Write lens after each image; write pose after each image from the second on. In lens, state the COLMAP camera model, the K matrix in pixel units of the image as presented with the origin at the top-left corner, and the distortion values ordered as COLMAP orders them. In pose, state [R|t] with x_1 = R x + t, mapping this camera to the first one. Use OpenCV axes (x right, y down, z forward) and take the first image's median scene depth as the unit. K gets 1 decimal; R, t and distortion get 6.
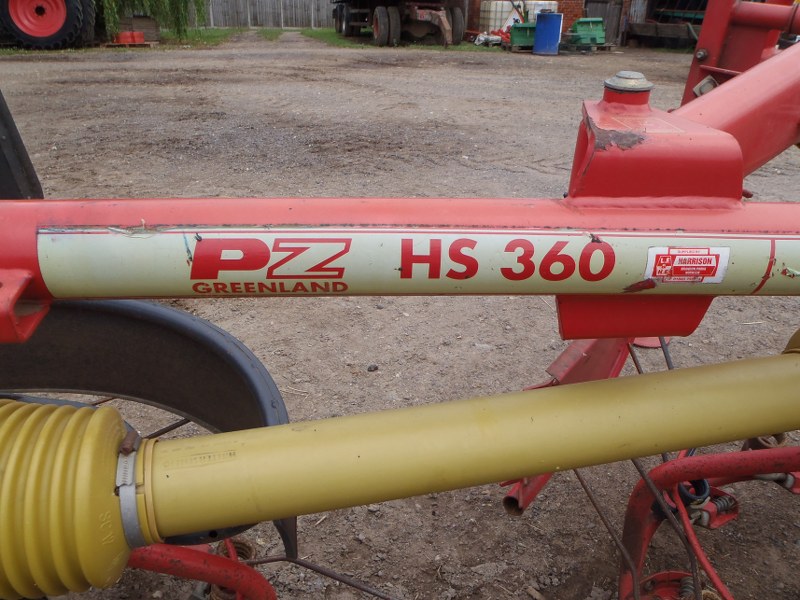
lens RADIAL K [[650.6, 0, 399.2], [0, 650.6, 299.9], [0, 0, 1]] dist [-0.053371, 0.012170]
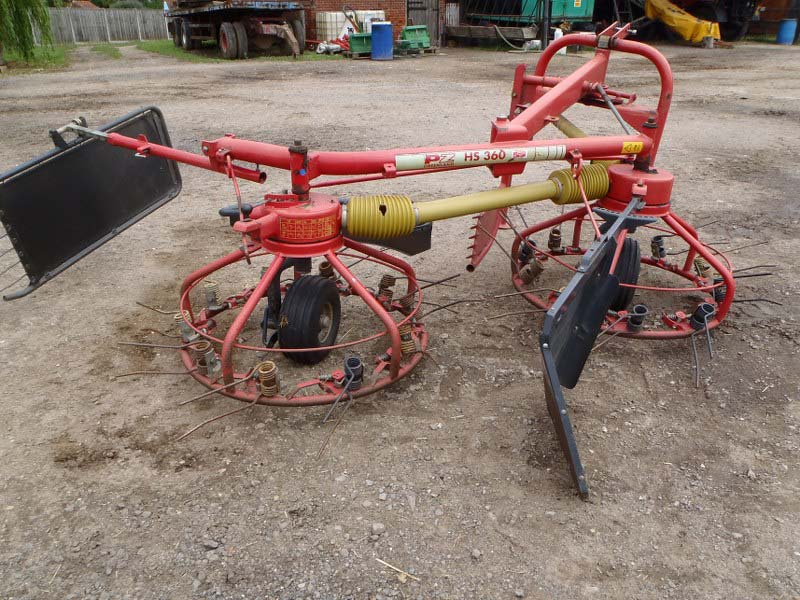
lens RADIAL K [[650.6, 0, 400.4], [0, 650.6, 302.0], [0, 0, 1]] dist [-0.053371, 0.012170]
pose [[0.964960, -0.131591, 0.227015, -0.056811], [0.130534, 0.991247, 0.019733, 0.028408], [-0.227624, 0.010591, 0.973691, -0.119955]]
